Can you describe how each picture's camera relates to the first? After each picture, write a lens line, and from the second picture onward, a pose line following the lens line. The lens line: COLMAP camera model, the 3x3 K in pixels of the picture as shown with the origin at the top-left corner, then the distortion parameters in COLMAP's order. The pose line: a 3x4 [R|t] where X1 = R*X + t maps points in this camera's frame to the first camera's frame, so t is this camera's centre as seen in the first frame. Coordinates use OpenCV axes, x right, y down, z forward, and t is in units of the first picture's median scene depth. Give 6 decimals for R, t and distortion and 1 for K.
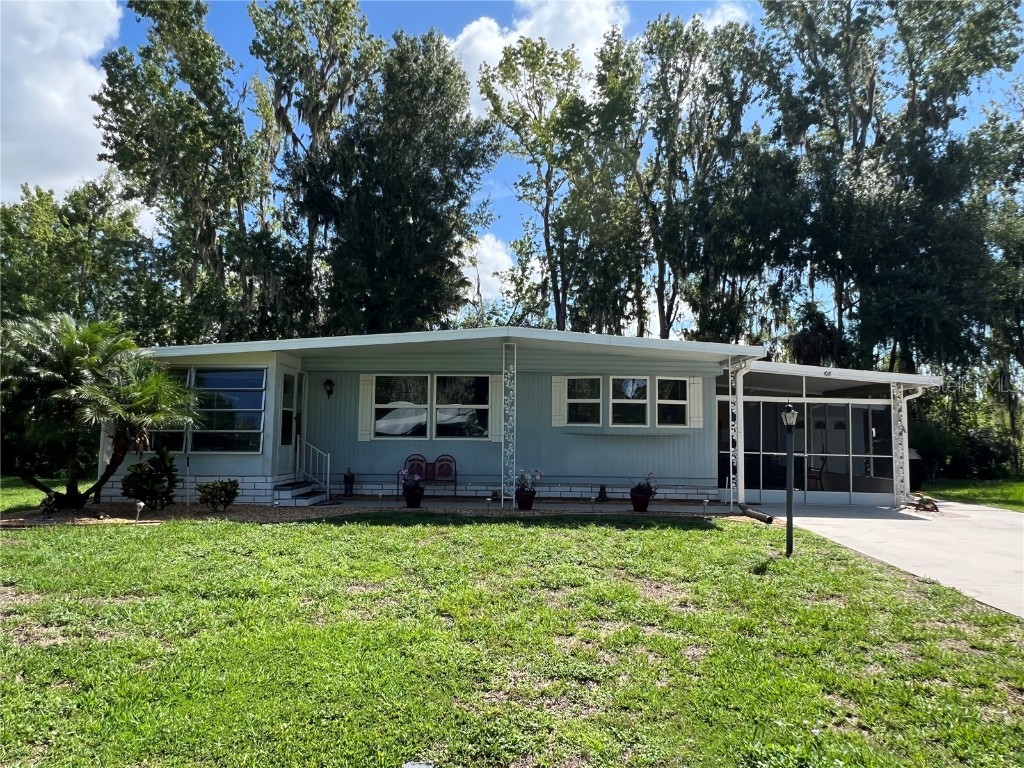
lens RADIAL K [[673.0, 0, 513.8], [0, 673.0, 385.8], [0, 0, 1]] dist [-0.014483, 0.004839]
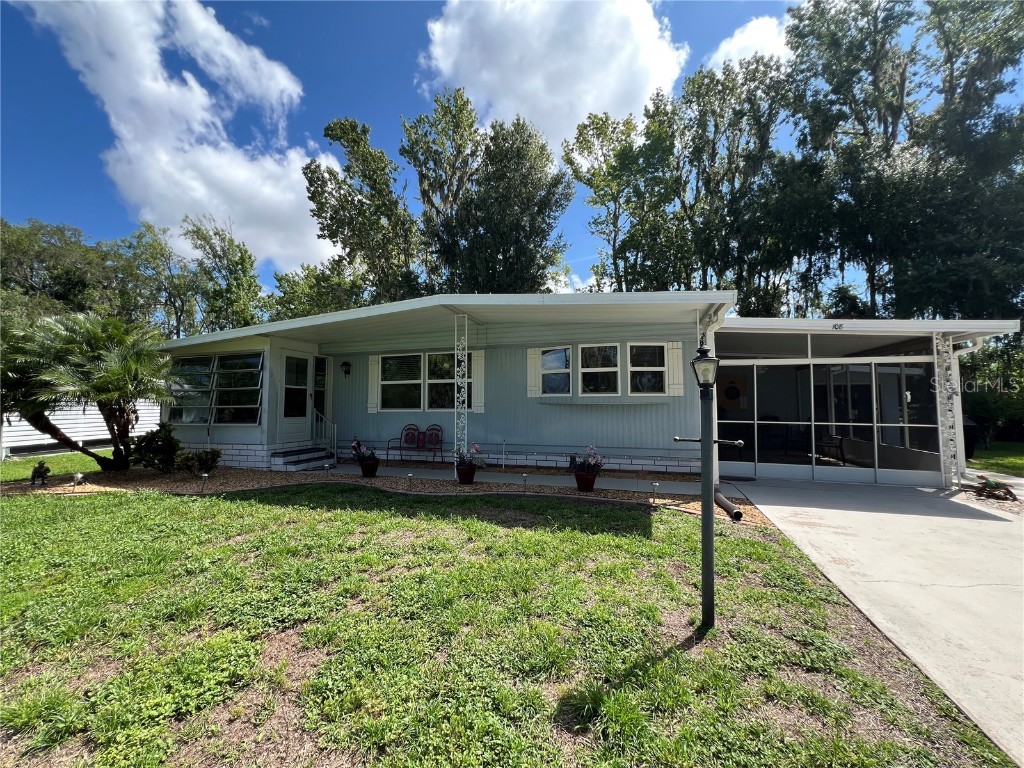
lens RADIAL K [[408.2, 0, 515.1], [0, 408.2, 381.3], [0, 0, 1]] dist [-0.003353, 0.000473]
pose [[0.960115, -0.030478, -0.277940, 0.101863], [0.034992, 0.999324, 0.011292, 0.013544], [0.277408, -0.020568, 0.960532, 0.185175]]
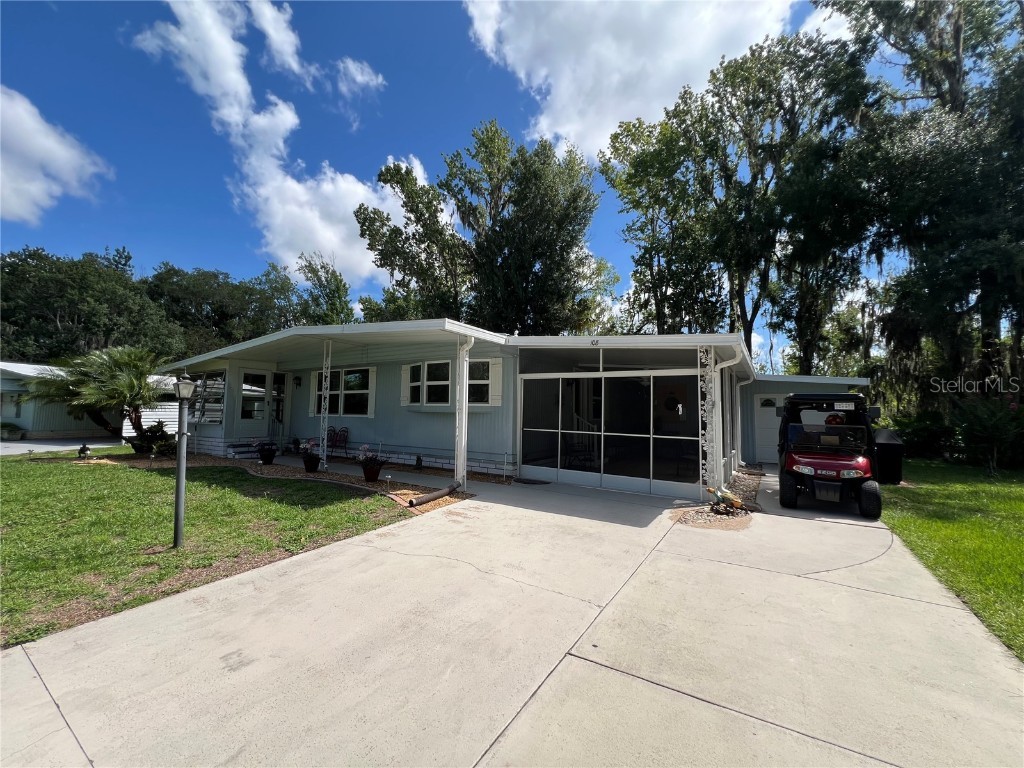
lens RADIAL K [[408.2, 0, 515.9], [0, 408.2, 383.7], [0, 0, 1]] dist [-0.003353, 0.000473]
pose [[0.856386, -0.037029, -0.515007, 0.298929], [0.035746, 0.999284, -0.012407, 0.017579], [0.515097, -0.007784, 0.857096, 0.220853]]
